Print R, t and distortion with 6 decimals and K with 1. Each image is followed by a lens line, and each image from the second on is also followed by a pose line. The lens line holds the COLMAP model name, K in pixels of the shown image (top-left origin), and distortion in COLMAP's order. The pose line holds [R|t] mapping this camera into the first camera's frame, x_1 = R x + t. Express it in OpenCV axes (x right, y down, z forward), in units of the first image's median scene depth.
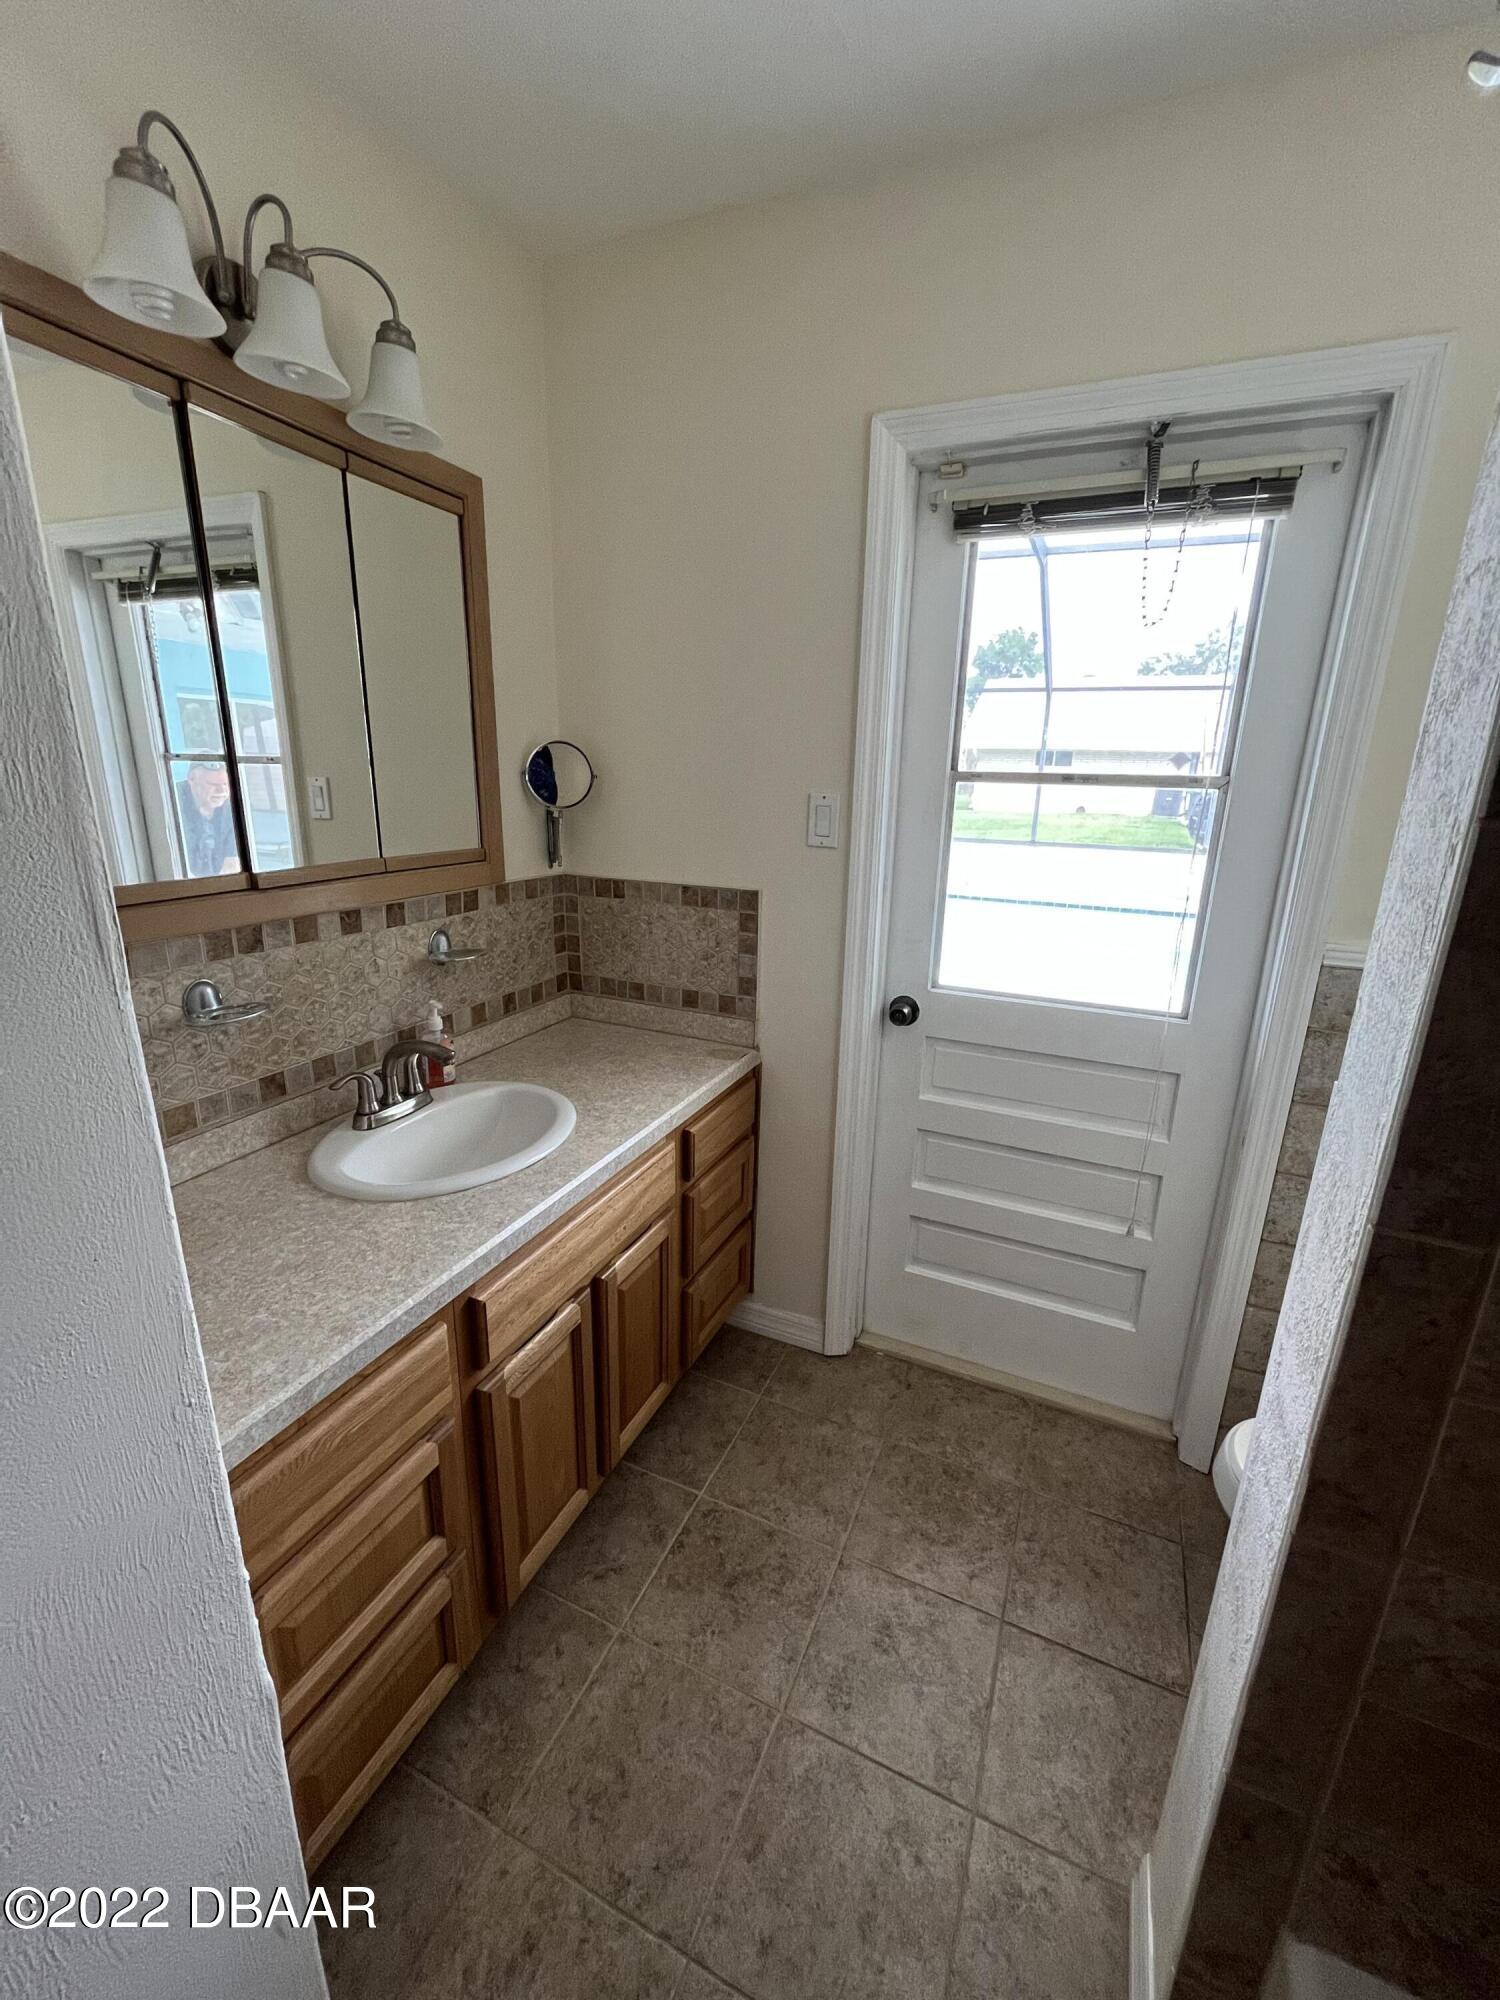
lens RADIAL K [[803.1, 0, 754.3], [0, 803.1, 994.6], [0, 0, 1]] dist [-0.002292, -0.000216]
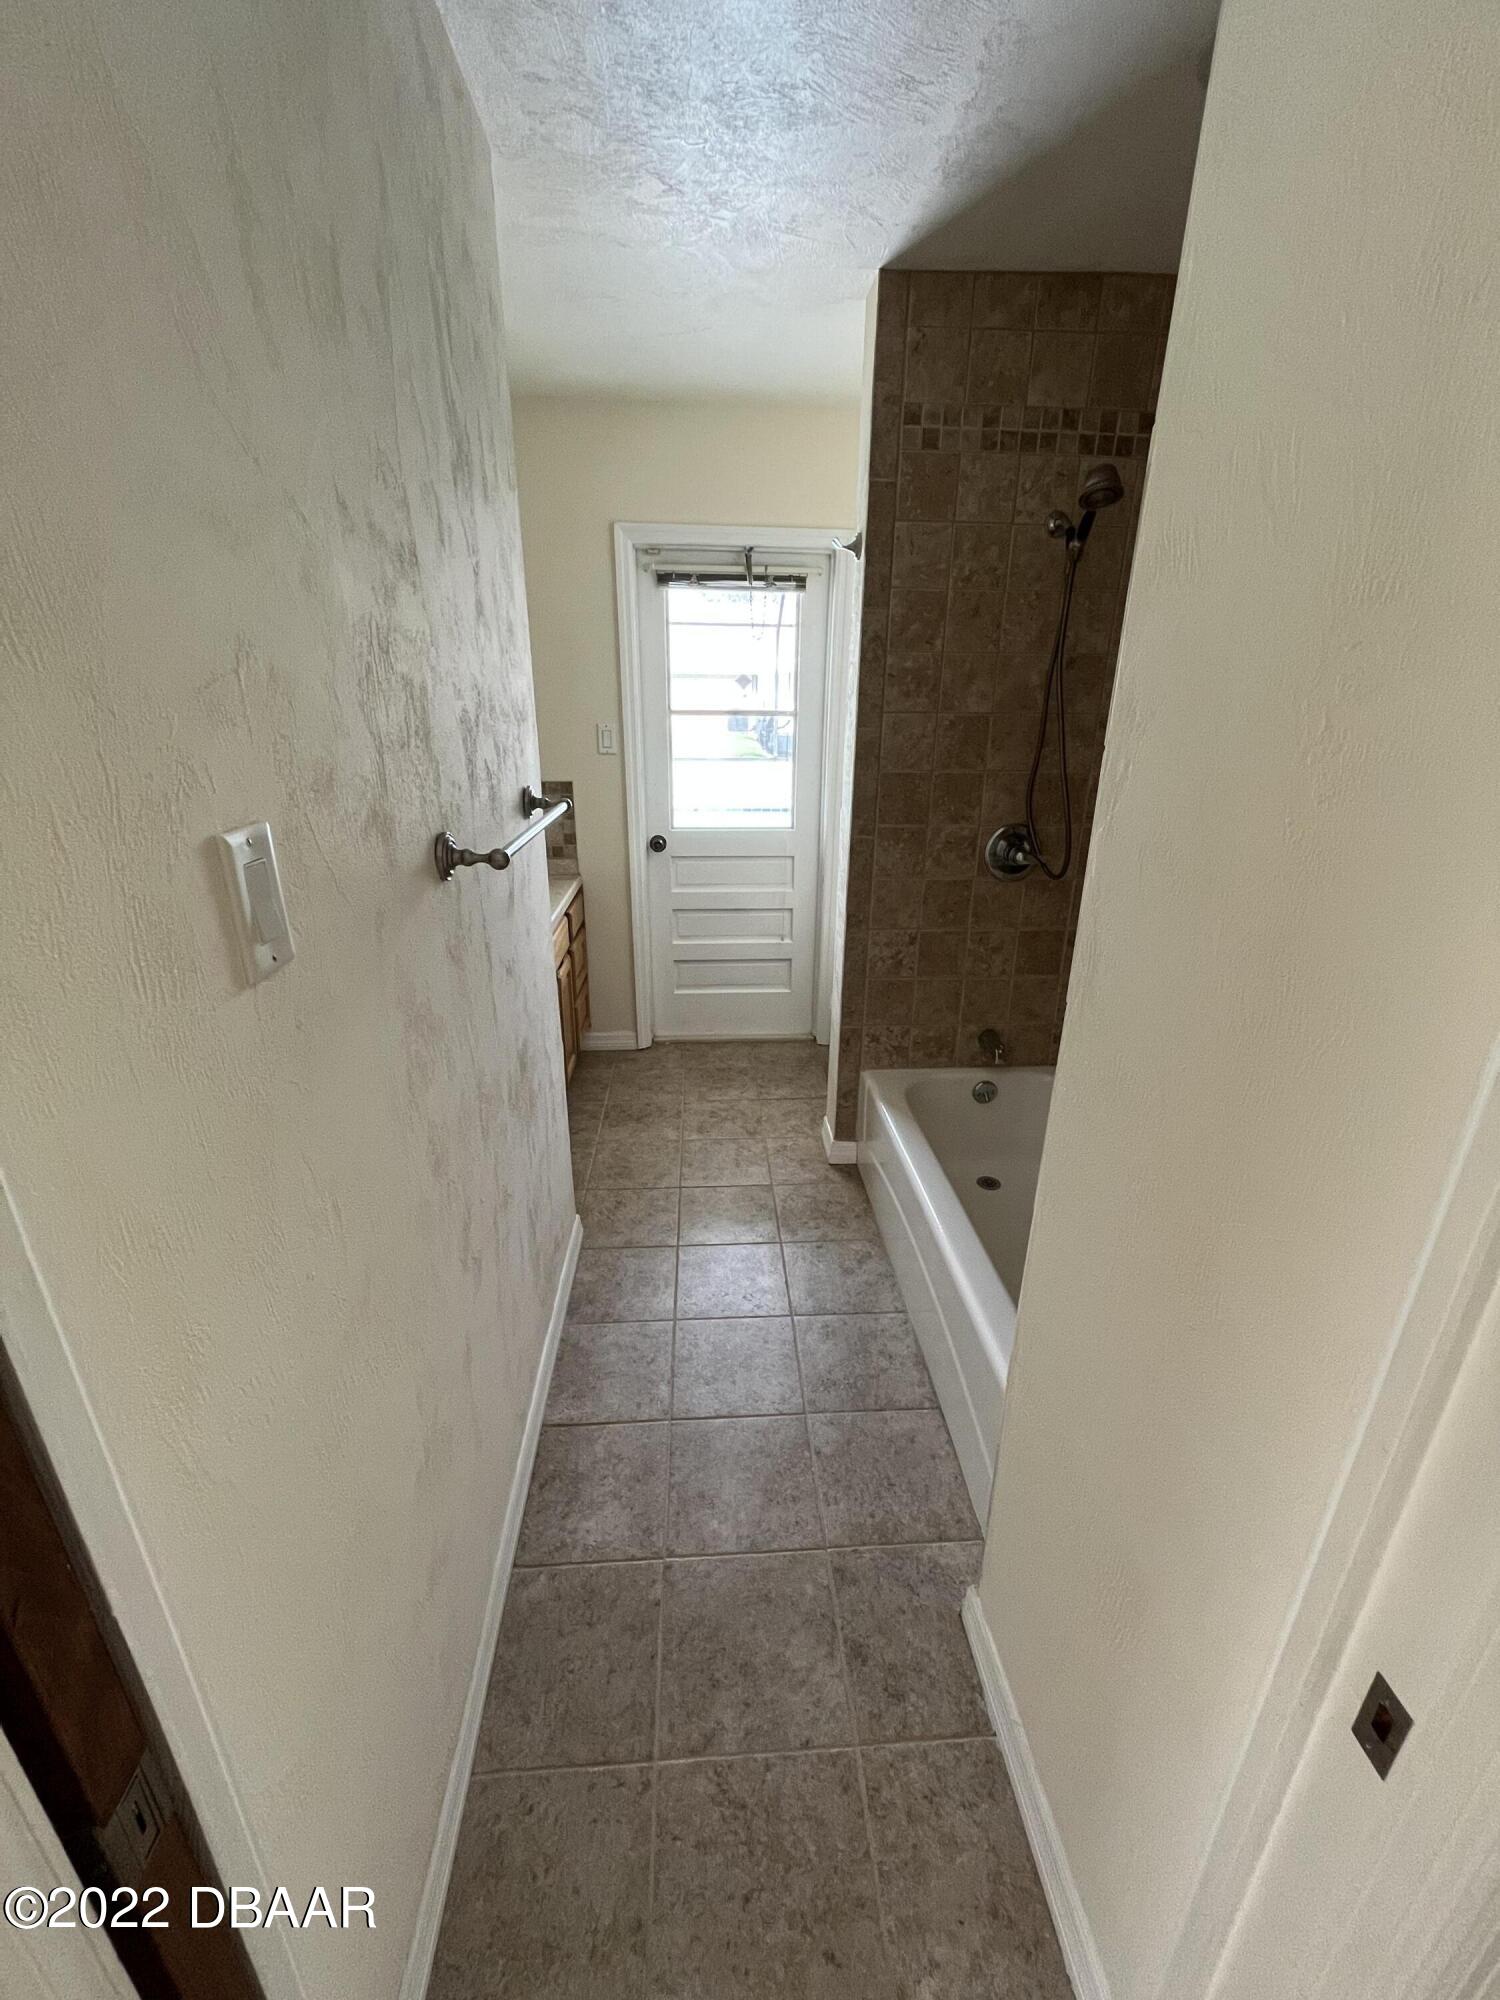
lens RADIAL K [[803.1, 0, 754.3], [0, 803.1, 994.6], [0, 0, 1]] dist [-0.002292, -0.000216]
pose [[0.883029, -0.175836, 0.435134, -0.551893], [0.136070, 0.983258, 0.121200, 0.192353], [-0.449160, -0.047814, 0.892171, -0.864936]]
